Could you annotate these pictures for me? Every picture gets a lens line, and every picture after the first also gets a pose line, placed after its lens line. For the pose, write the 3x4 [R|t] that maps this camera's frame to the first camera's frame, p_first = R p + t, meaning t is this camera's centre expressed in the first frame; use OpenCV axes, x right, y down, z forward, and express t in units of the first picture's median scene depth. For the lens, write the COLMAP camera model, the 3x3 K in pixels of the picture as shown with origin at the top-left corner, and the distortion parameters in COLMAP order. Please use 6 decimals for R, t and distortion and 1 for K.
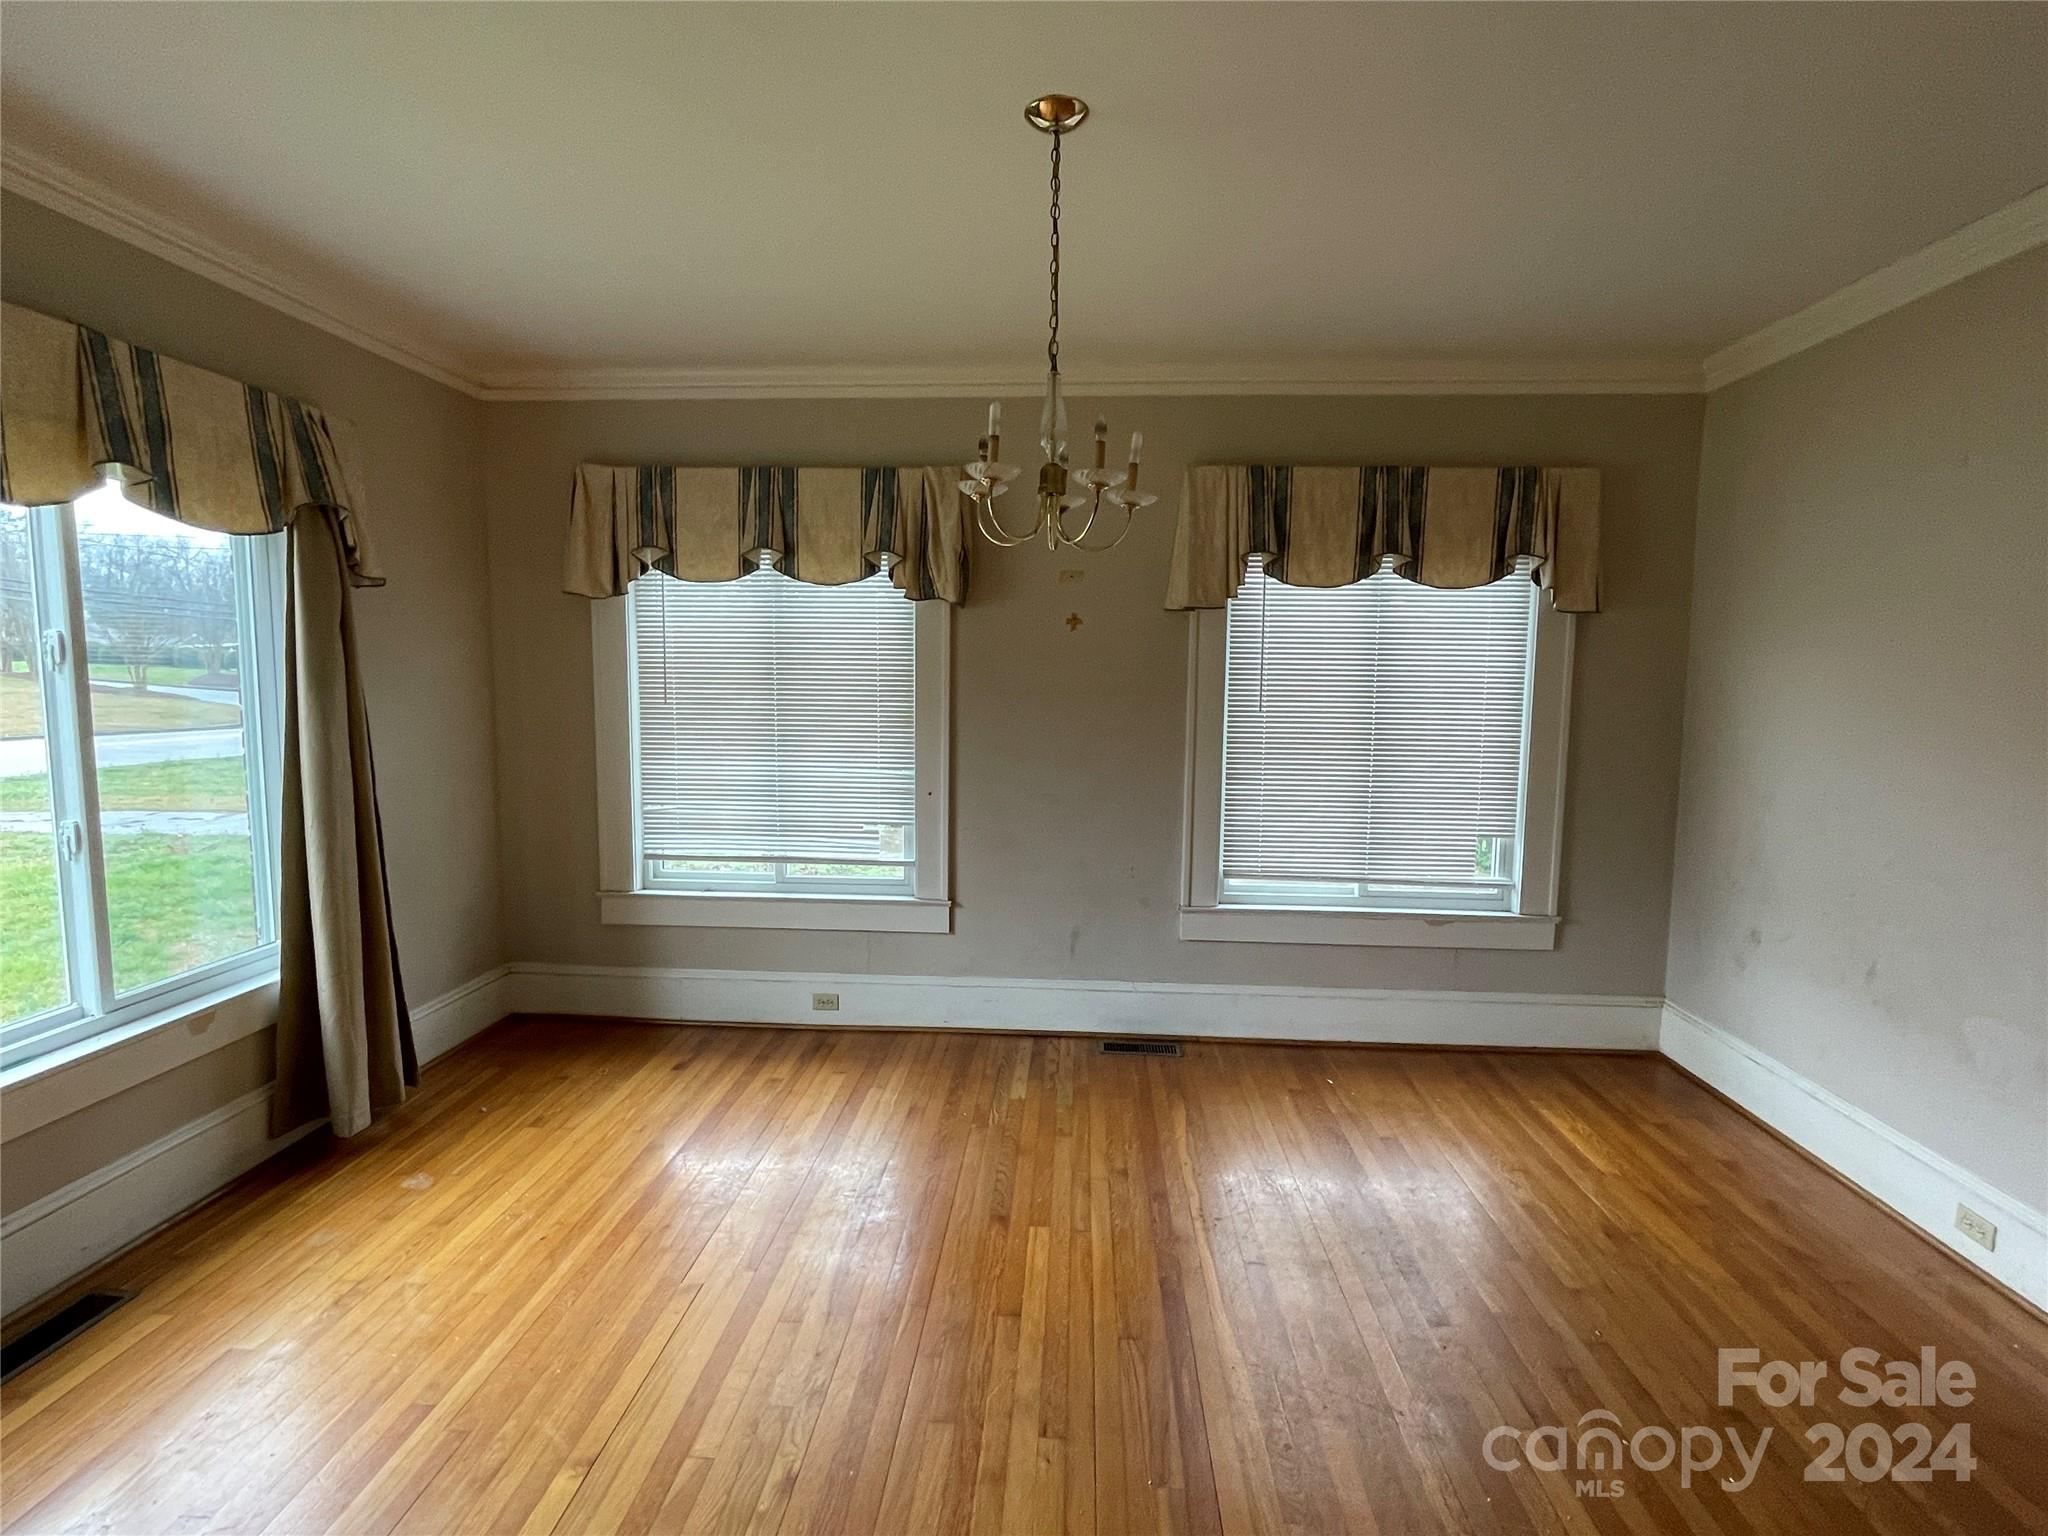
lens RADIAL K [[984.8, 0, 1024.0], [0, 984.8, 768.0], [0, 0, 1]] dist [-0.001272, 0.000232]
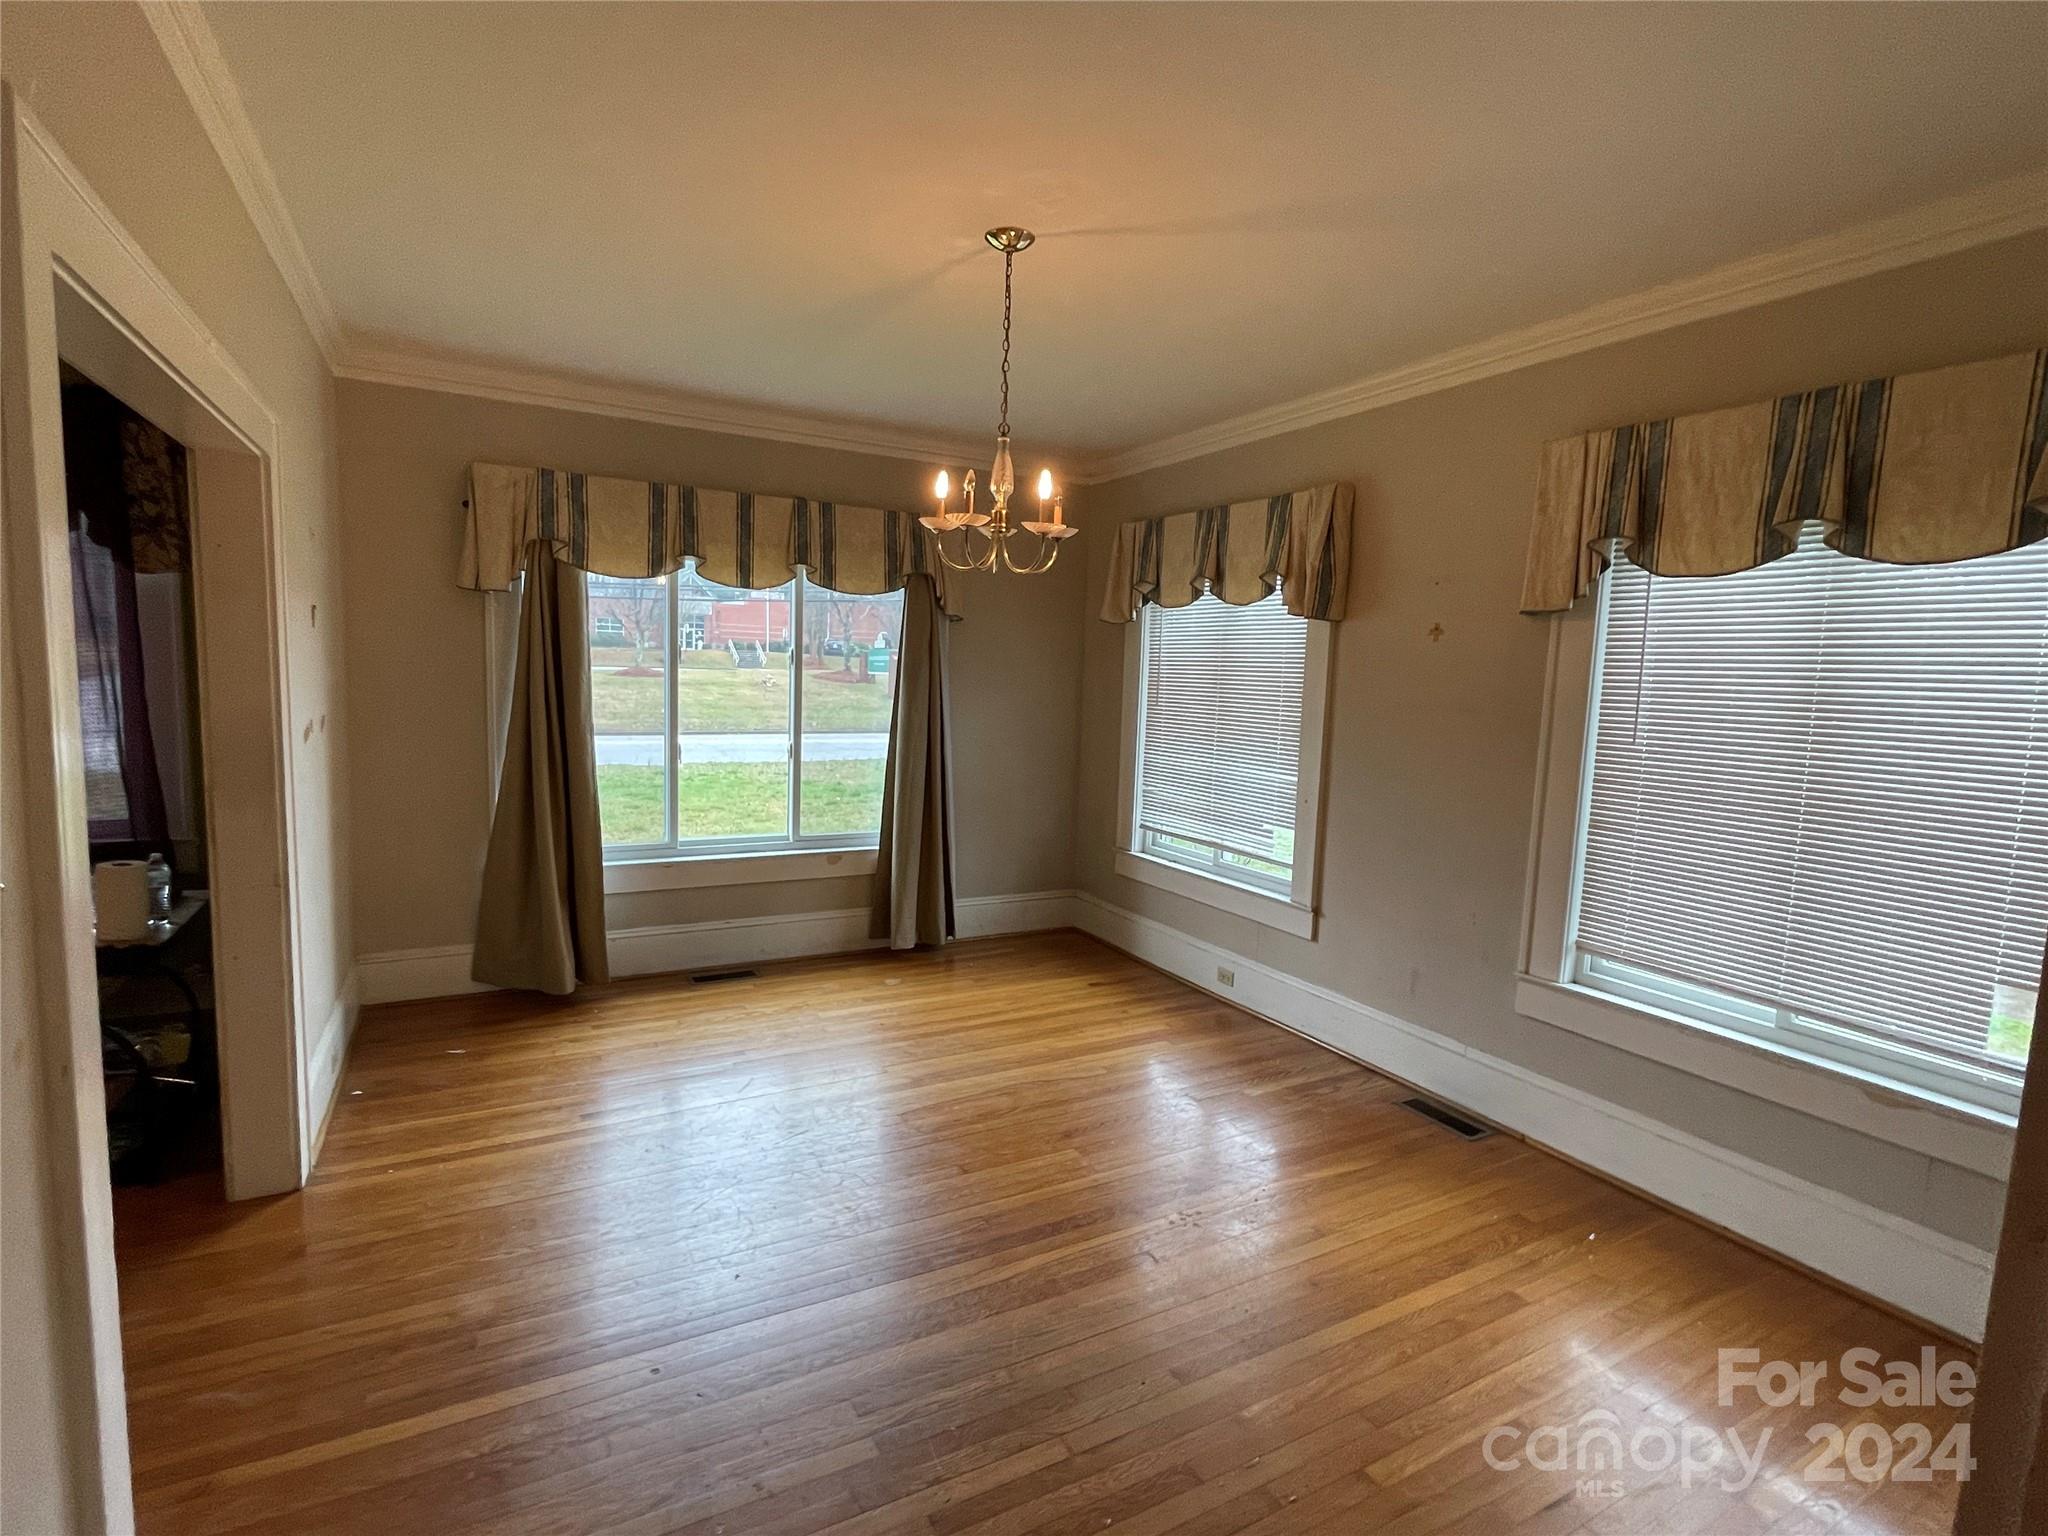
lens RADIAL K [[984.8, 0, 1024.0], [0, 984.8, 768.0], [0, 0, 1]] dist [-0.001272, 0.000232]
pose [[0.539411, 0.091193, -0.837090, 0.627726], [-0.113754, 0.992897, 0.034865, -0.011563], [0.834324, 0.076416, 0.545953, 0.191872]]
